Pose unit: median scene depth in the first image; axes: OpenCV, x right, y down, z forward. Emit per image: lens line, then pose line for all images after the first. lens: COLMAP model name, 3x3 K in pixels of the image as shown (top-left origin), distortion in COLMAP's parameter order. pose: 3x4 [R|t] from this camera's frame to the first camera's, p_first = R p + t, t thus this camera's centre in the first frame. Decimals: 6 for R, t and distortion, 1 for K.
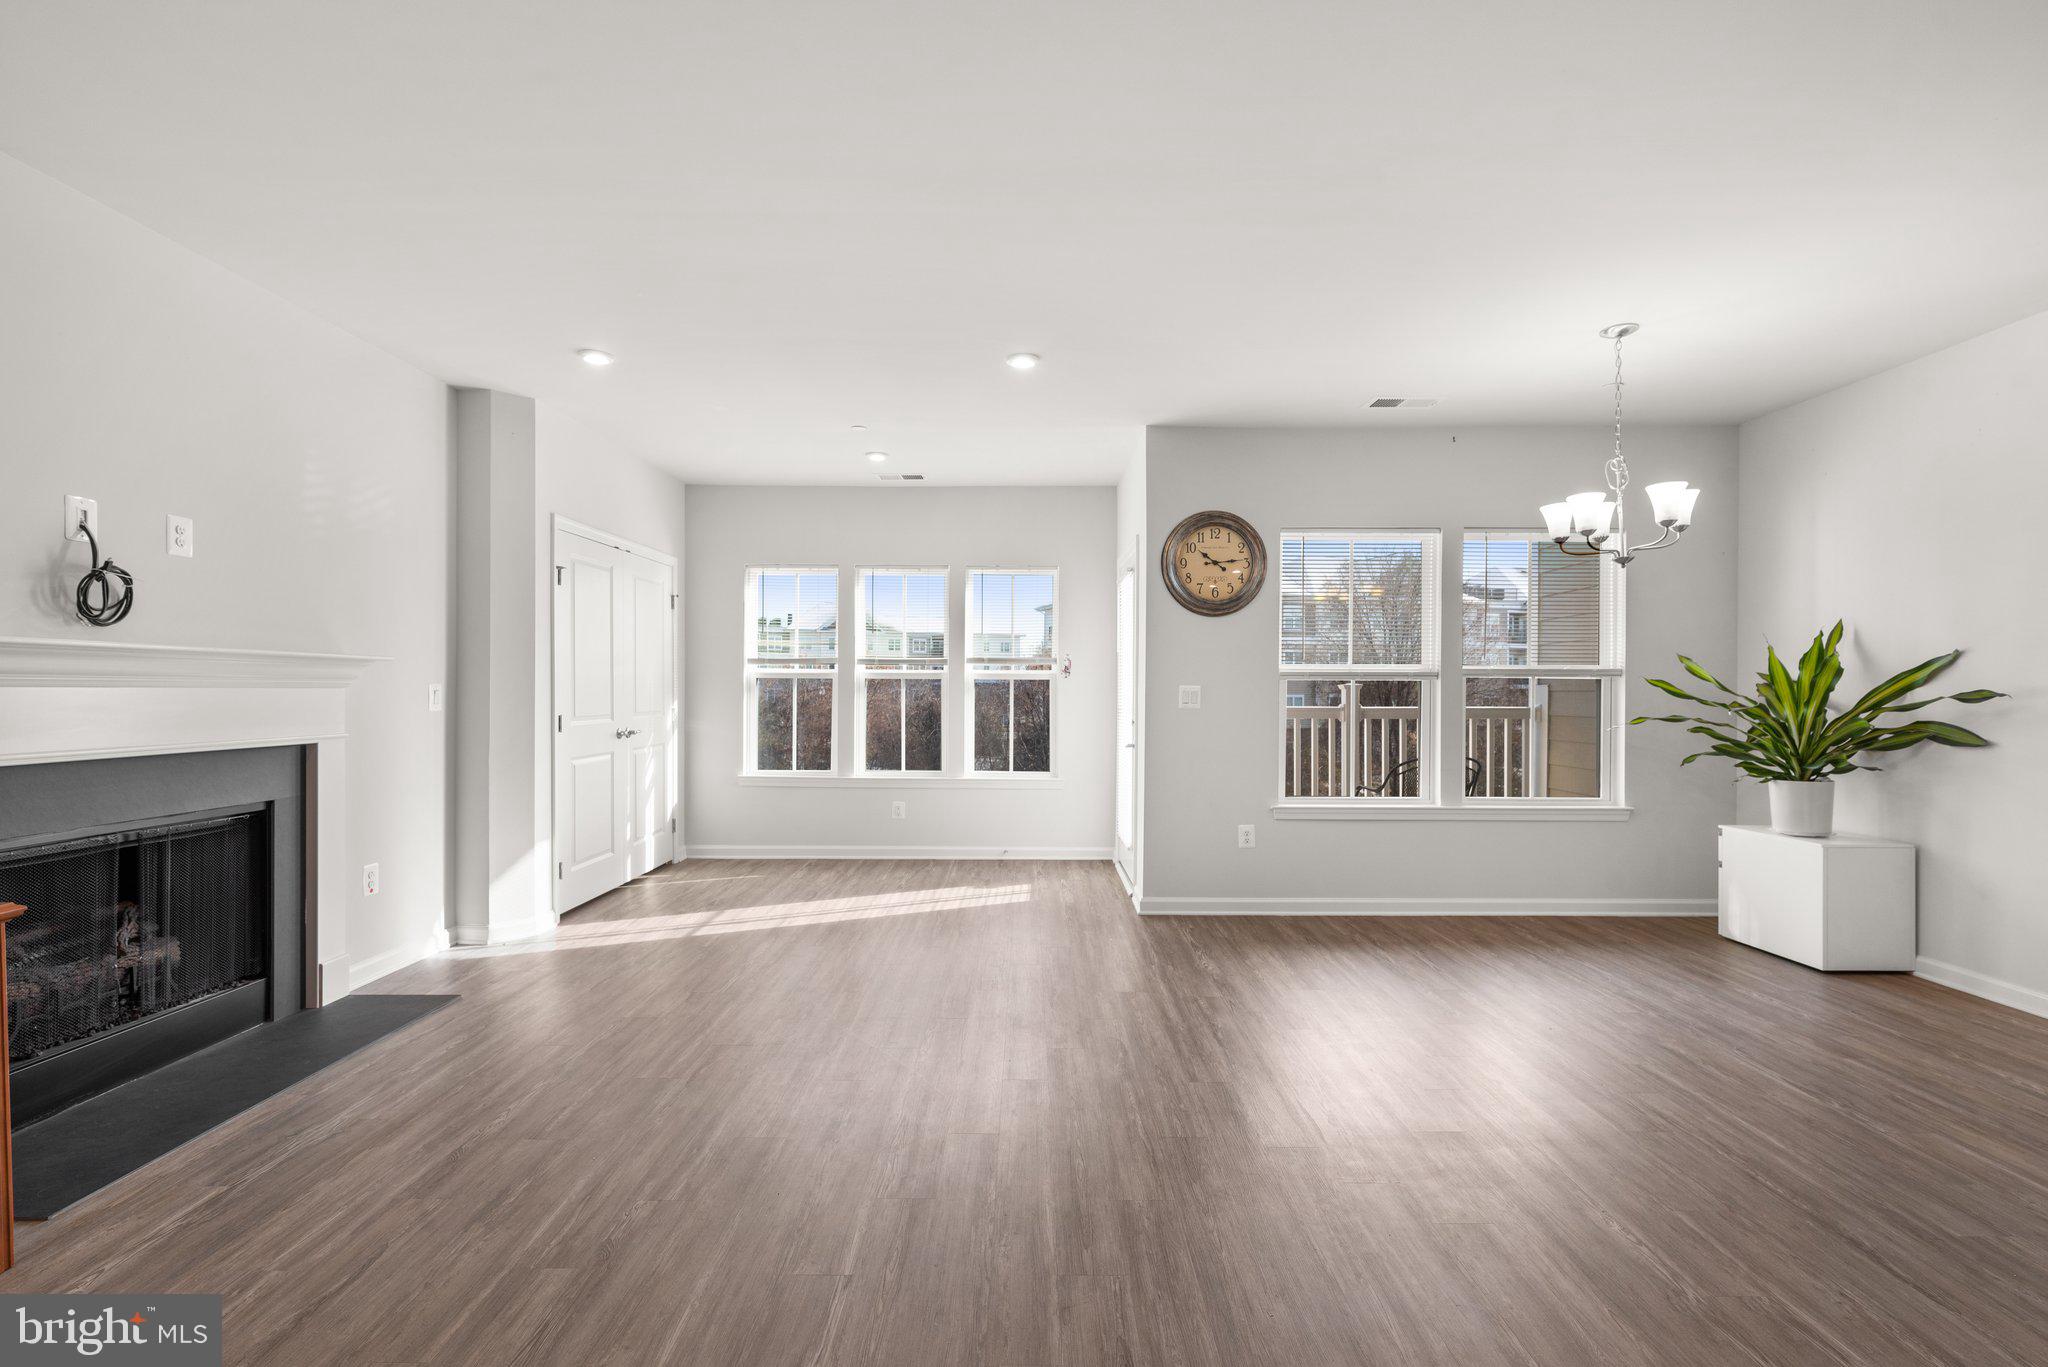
lens RADIAL K [[918.1, 0, 1022.0], [0, 918.1, 692.4], [0, 0, 1]] dist [0.001932, -0.000603]
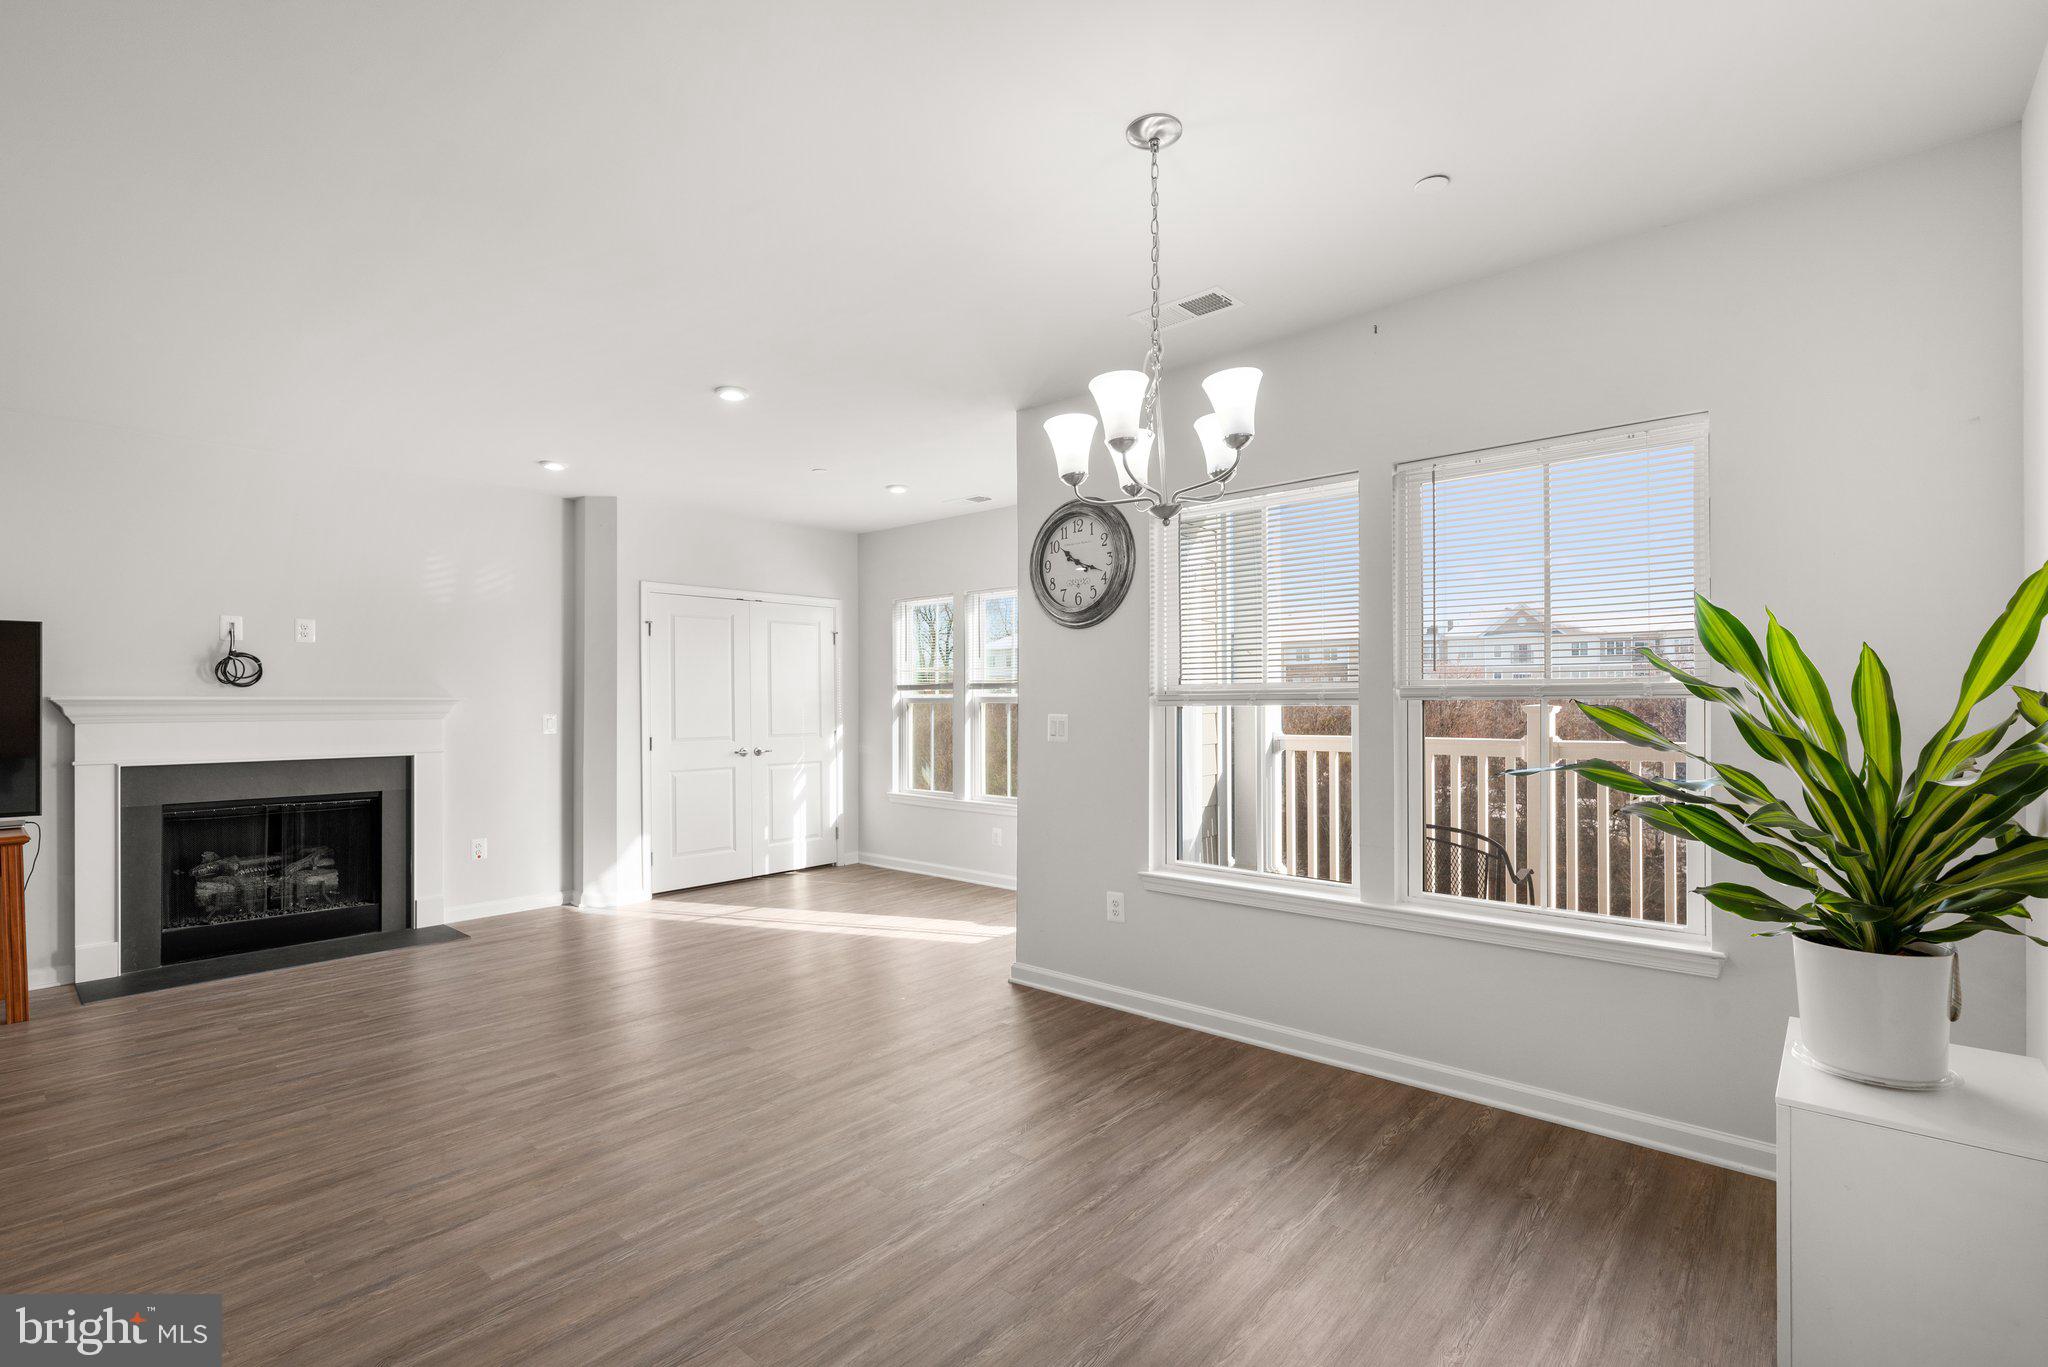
lens RADIAL K [[918.1, 0, 1013.5], [0, 918.1, 698.7], [0, 0, 1]] dist [0.001932, -0.000603]
pose [[0.750596, -0.010485, -0.660678, 0.827646], [0.005487, 0.999939, -0.009636, -0.015811], [0.660738, 0.003607, 0.750608, 0.421595]]
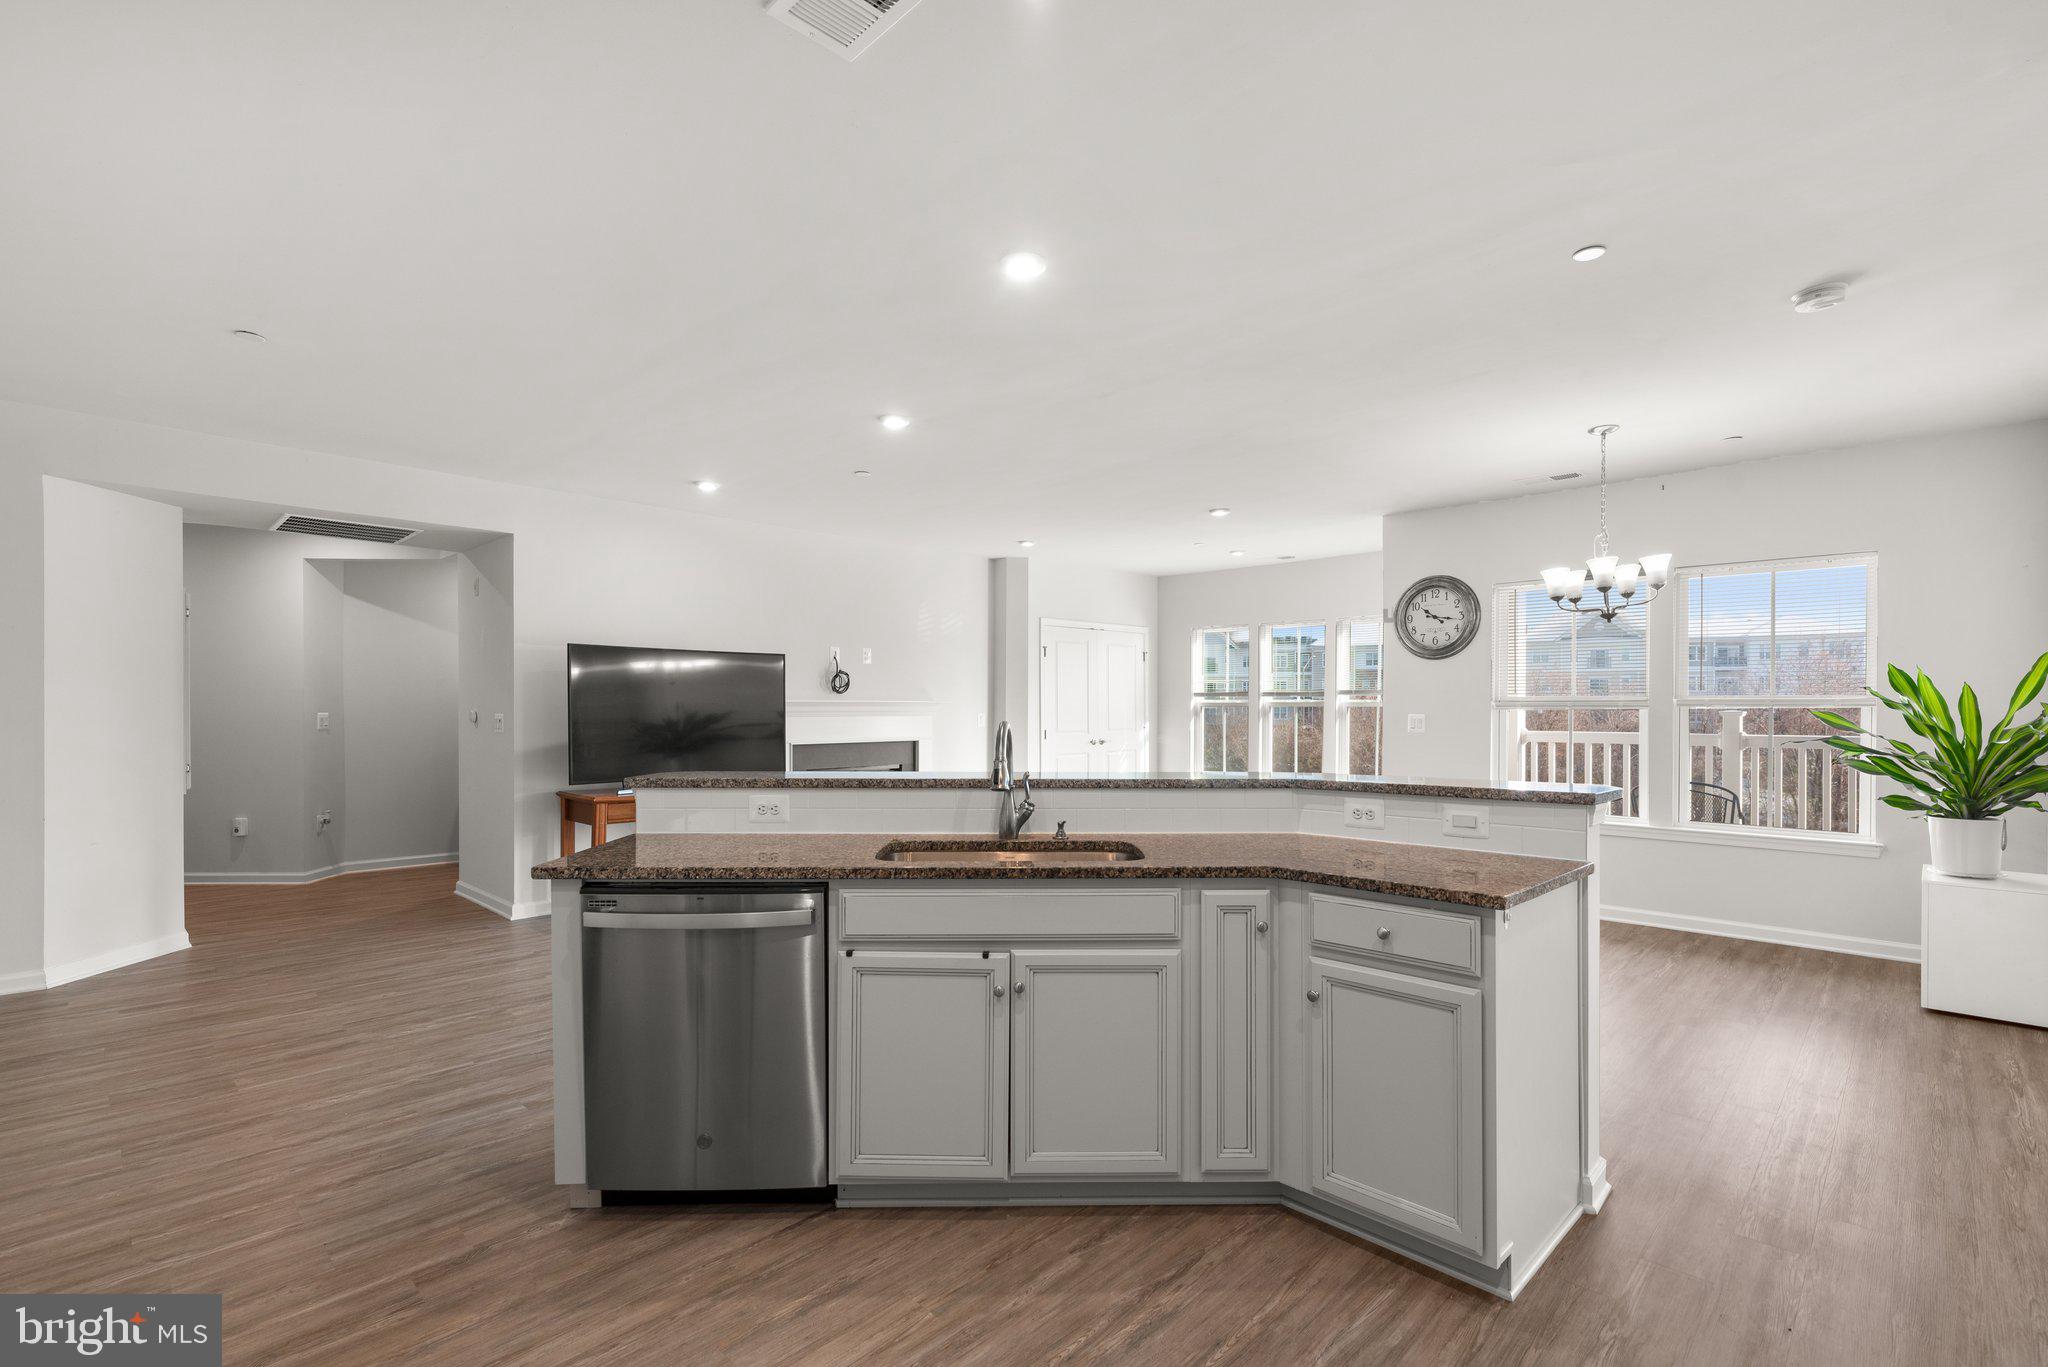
lens RADIAL K [[918.1, 0, 1016.5], [0, 918.1, 709.8], [0, 0, 1]] dist [0.001932, -0.000603]
pose [[0.713725, -0.000008, -0.700426, 0.808585], [-0.000290, 1.000000, -0.000306, -0.015563], [0.700426, 0.000421, 0.713725, -0.360418]]
